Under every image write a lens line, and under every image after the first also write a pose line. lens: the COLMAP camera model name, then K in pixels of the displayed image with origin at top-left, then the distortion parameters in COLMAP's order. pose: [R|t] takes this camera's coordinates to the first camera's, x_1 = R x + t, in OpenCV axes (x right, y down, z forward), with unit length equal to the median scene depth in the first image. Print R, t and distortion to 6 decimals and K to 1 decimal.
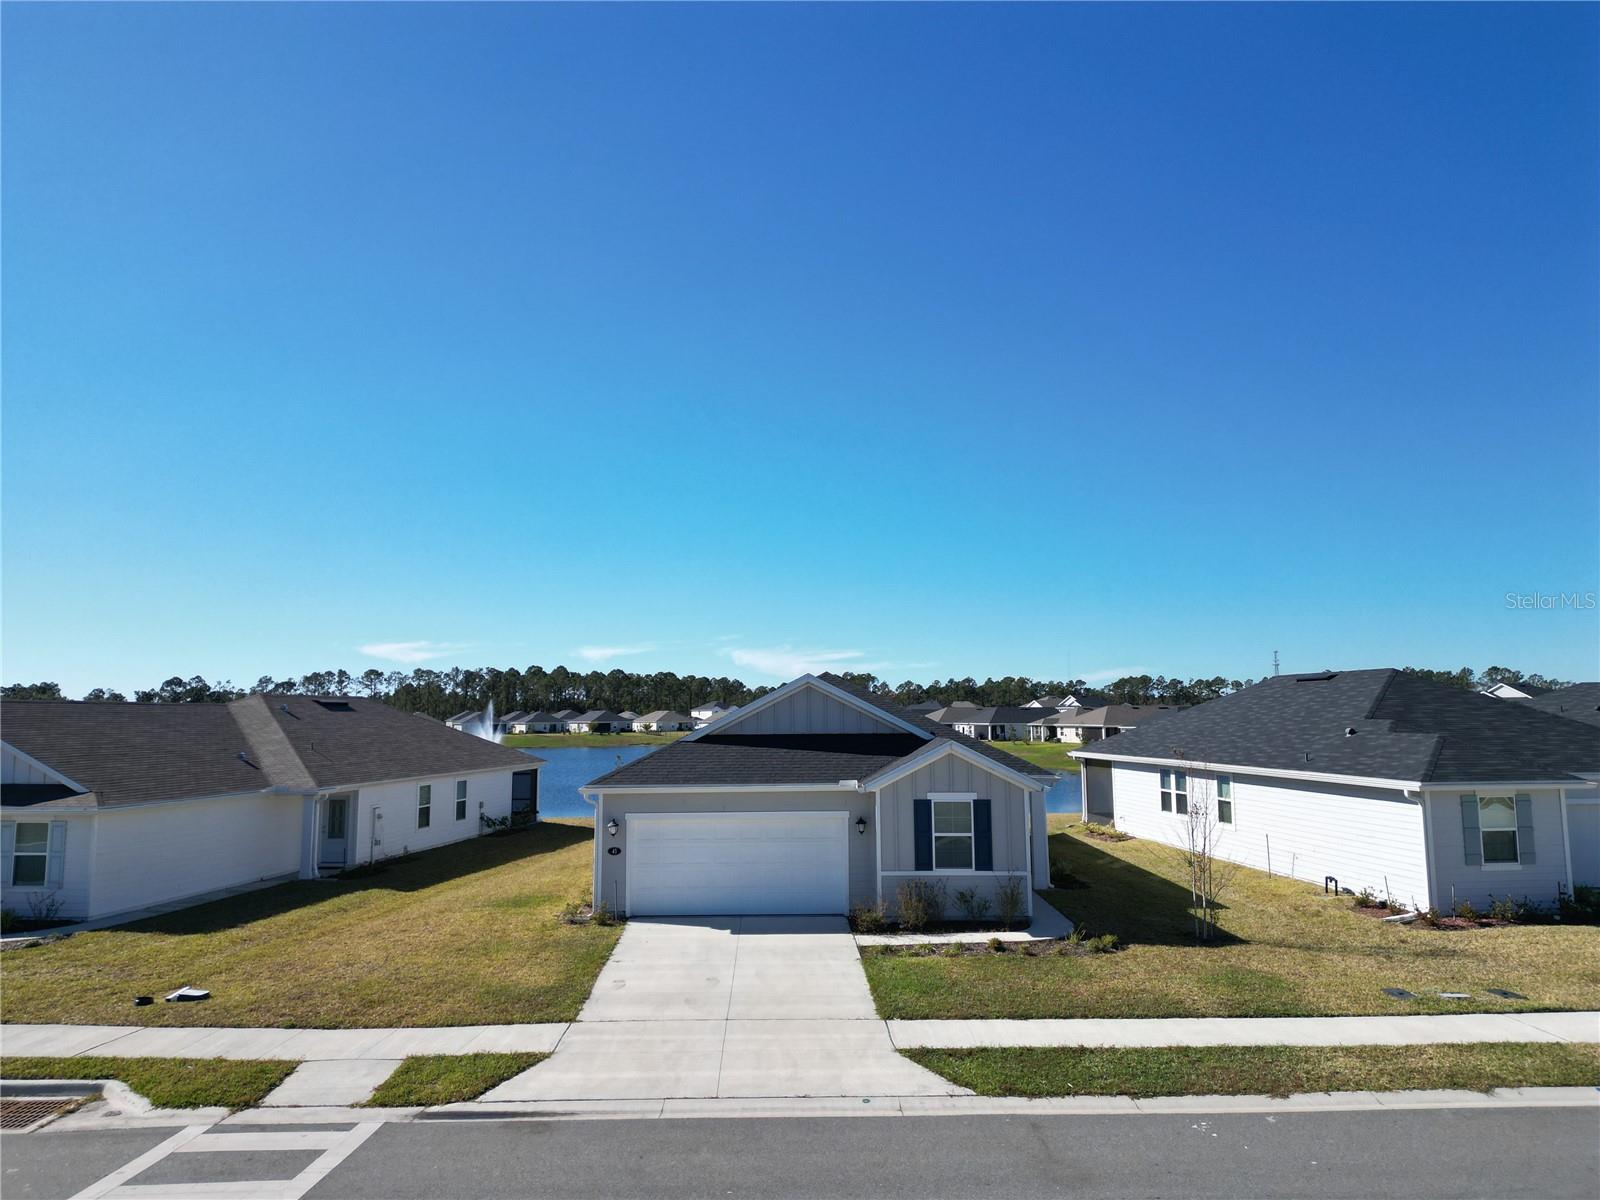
lens RADIAL K [[1121.1, 0, 794.8], [0, 1121.1, 601.1], [0, 0, 1]] dist [0.086082, -0.081750]
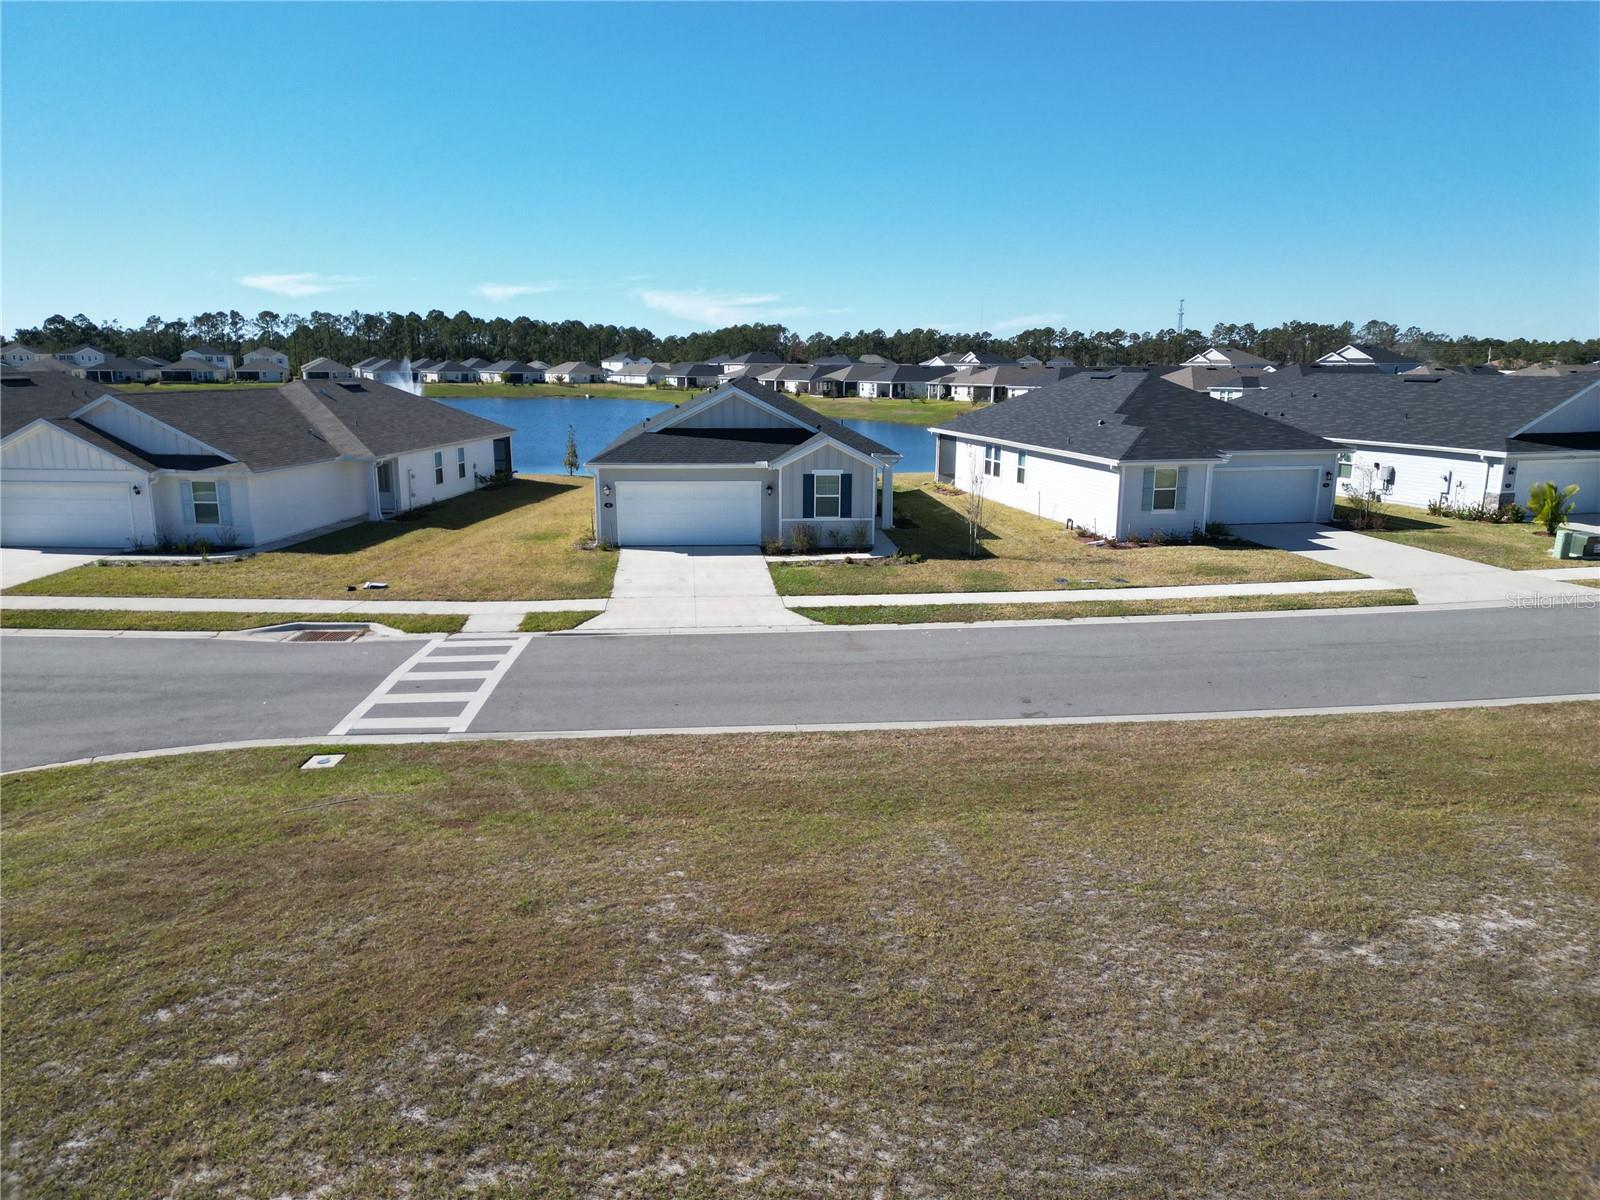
lens RADIAL K [[1121.1, 0, 794.8], [0, 1121.1, 601.1], [0, 0, 1]] dist [0.086082, -0.081750]
pose [[0.996791, -0.006558, 0.079782, -0.028270], [-0.018122, 0.952276, 0.304700, -0.118074], [-0.077973, -0.305168, 0.949101, -0.484534]]
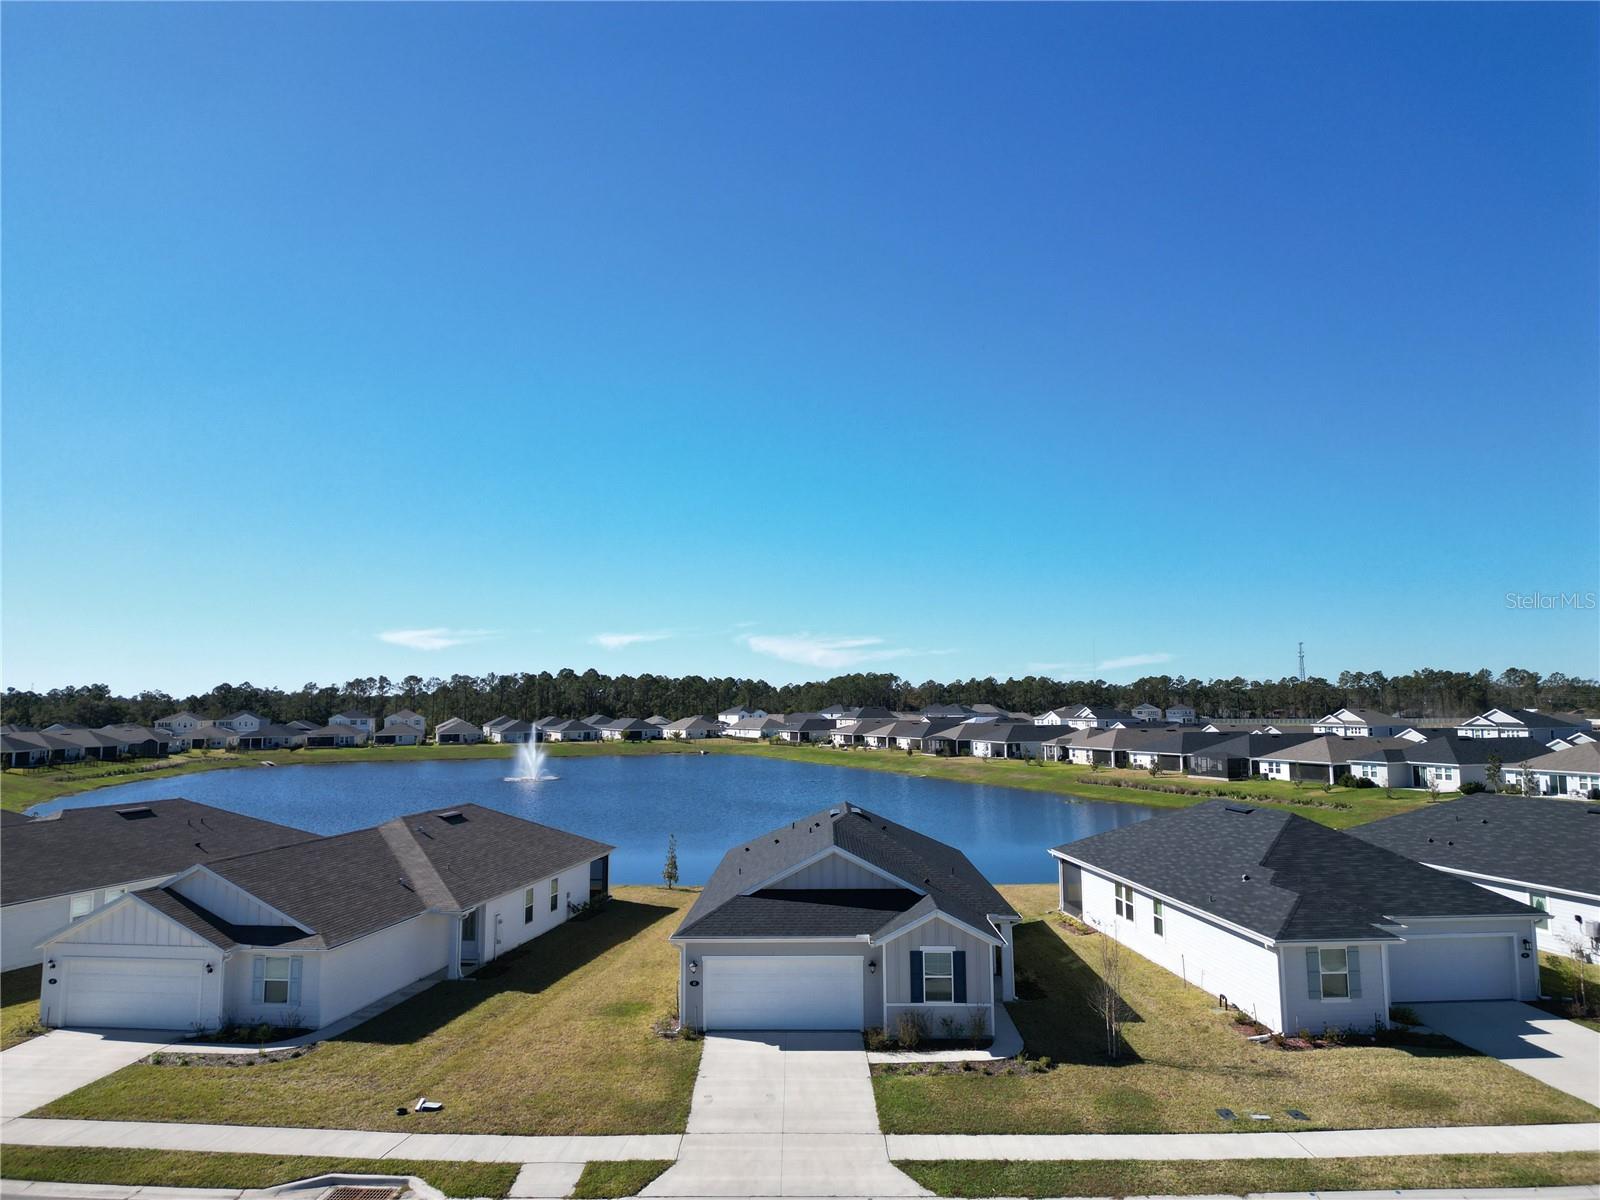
lens RADIAL K [[1121.1, 0, 794.8], [0, 1121.1, 601.1], [0, 0, 1]] dist [0.086082, -0.081750]
pose [[0.999780, -0.001731, -0.020914, -0.006219], [0.001971, 0.999932, 0.011493, -0.251497], [0.020893, -0.011532, 0.999715, -0.366375]]
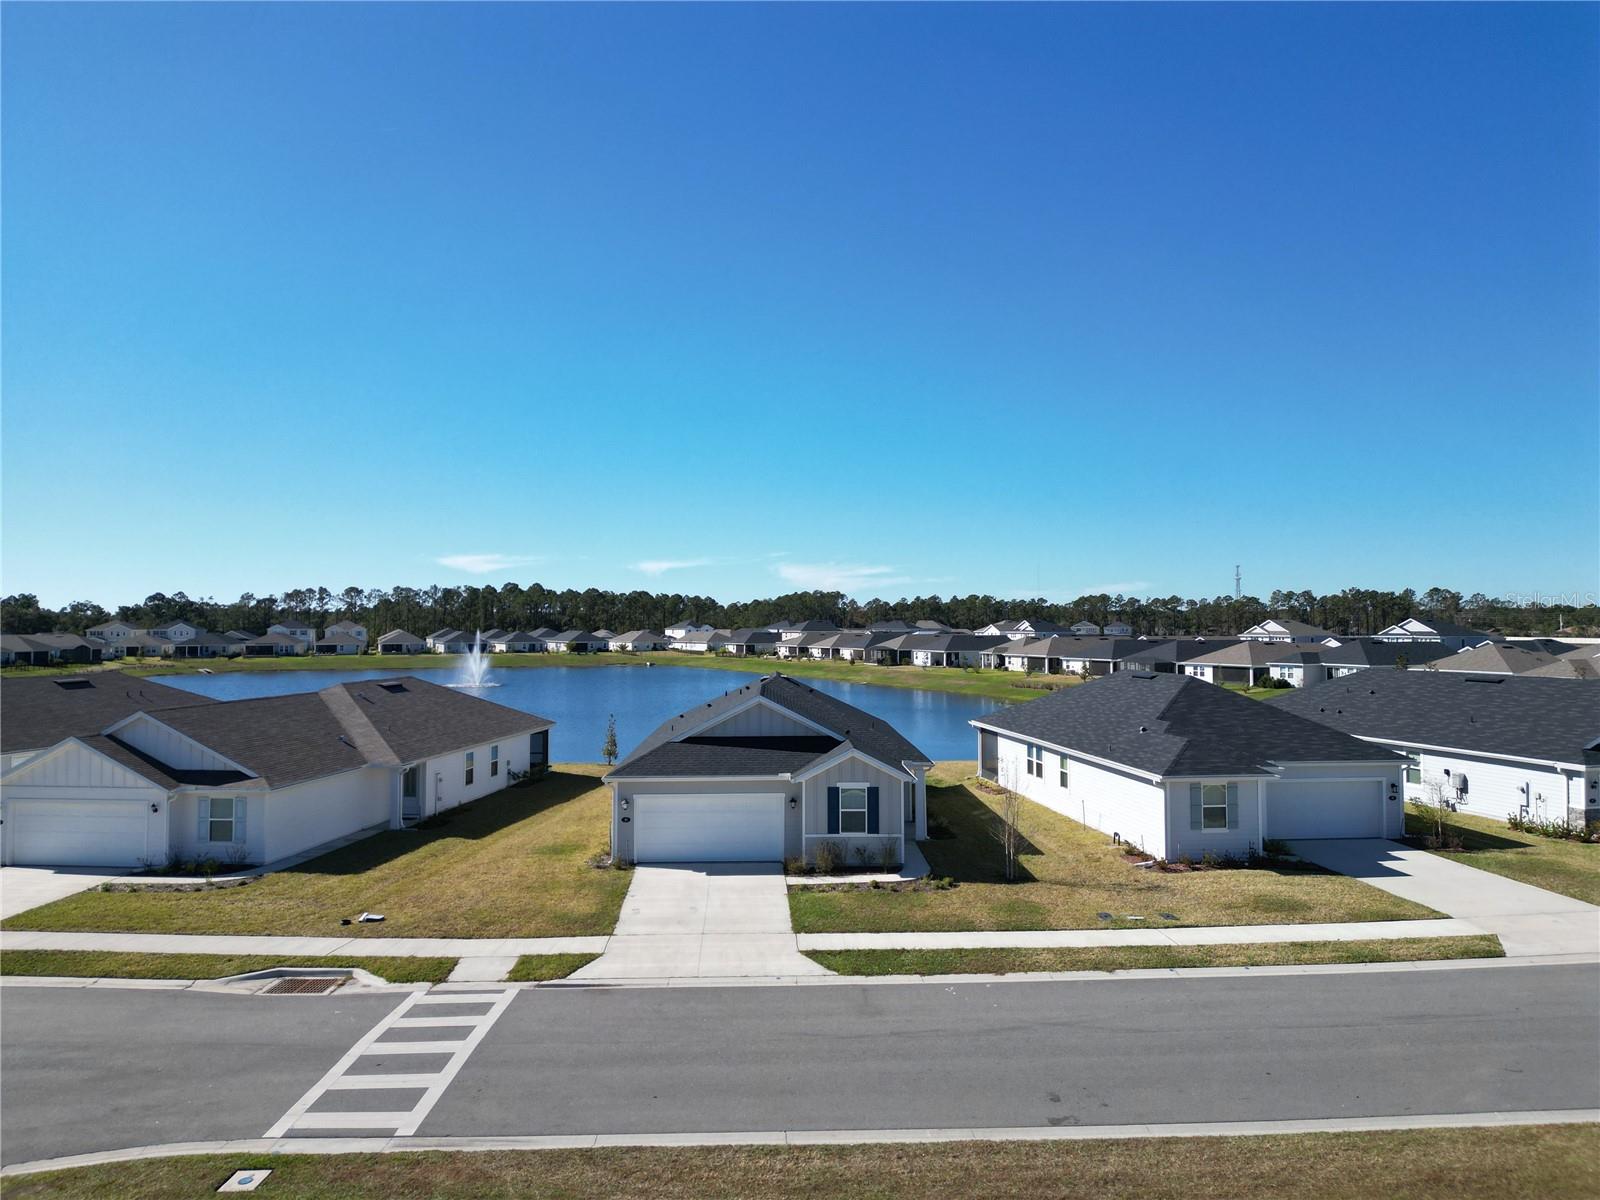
lens RADIAL K [[1121.1, 0, 794.8], [0, 1121.1, 601.1], [0, 0, 1]] dist [0.086082, -0.081750]
pose [[0.999670, 0.006266, 0.024918, 0.021561], [-0.008265, 0.996681, 0.080986, -0.175909], [-0.024328, -0.081165, 0.996404, -0.430085]]
